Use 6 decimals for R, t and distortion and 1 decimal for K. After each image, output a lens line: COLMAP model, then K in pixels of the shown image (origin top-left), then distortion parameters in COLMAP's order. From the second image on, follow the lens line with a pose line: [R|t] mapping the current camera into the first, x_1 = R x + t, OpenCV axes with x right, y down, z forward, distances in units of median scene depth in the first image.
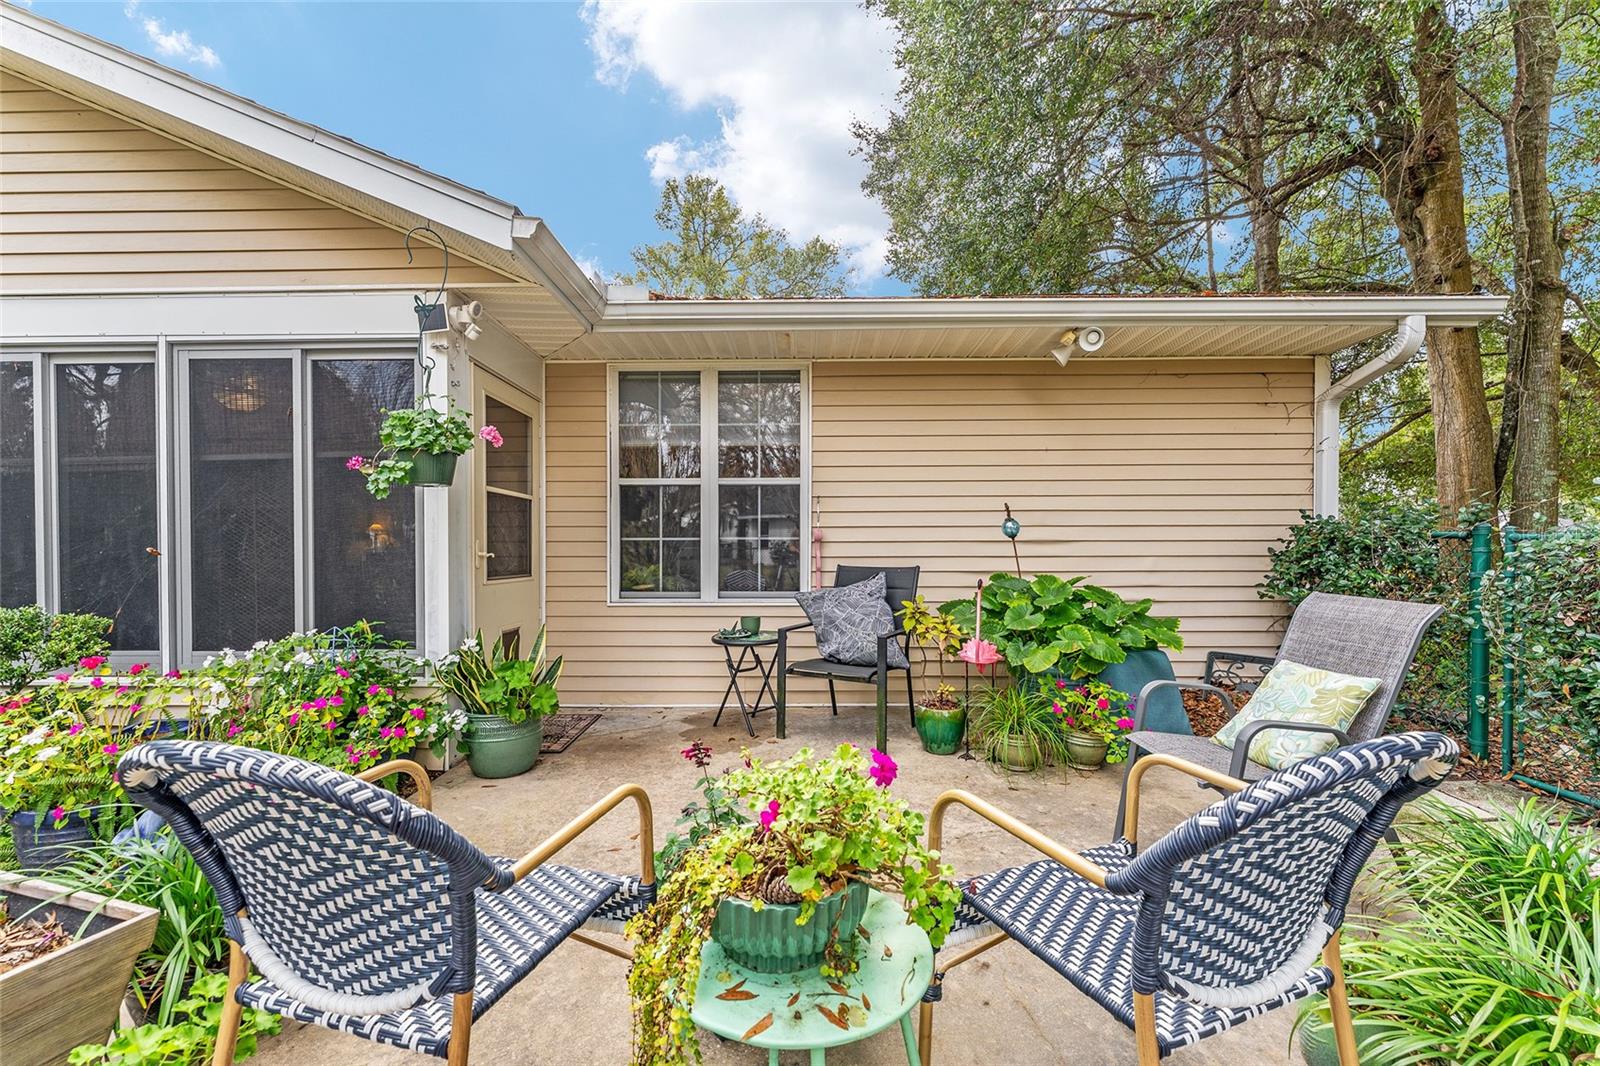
lens RADIAL K [[640.5, 0, 784.9], [0, 640.5, 570.7], [0, 0, 1]] dist [0.001392, 0.000105]
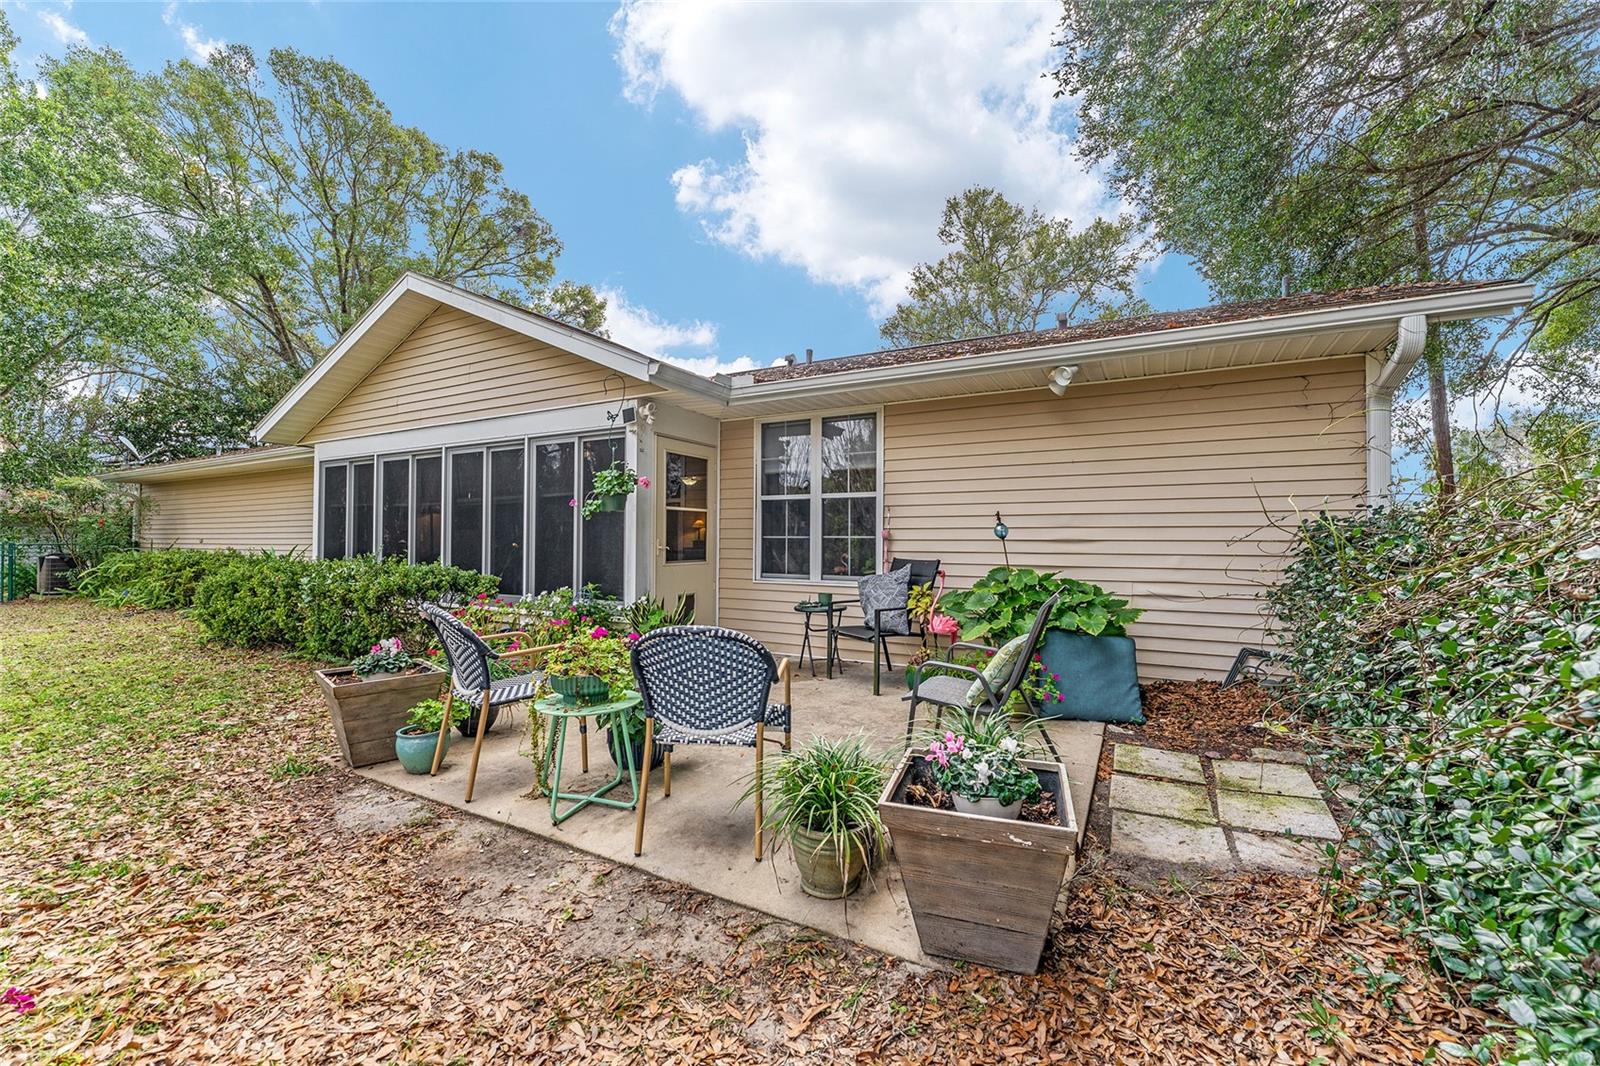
lens RADIAL K [[640.5, 0, 807.5], [0, 640.5, 532.5], [0, 0, 1]] dist [0.001392, 0.000105]
pose [[0.888773, -0.000971, -0.458347, 0.538472], [-0.018310, 0.999124, -0.037622, -0.007882], [0.457982, 0.041830, 0.887977, -0.260786]]
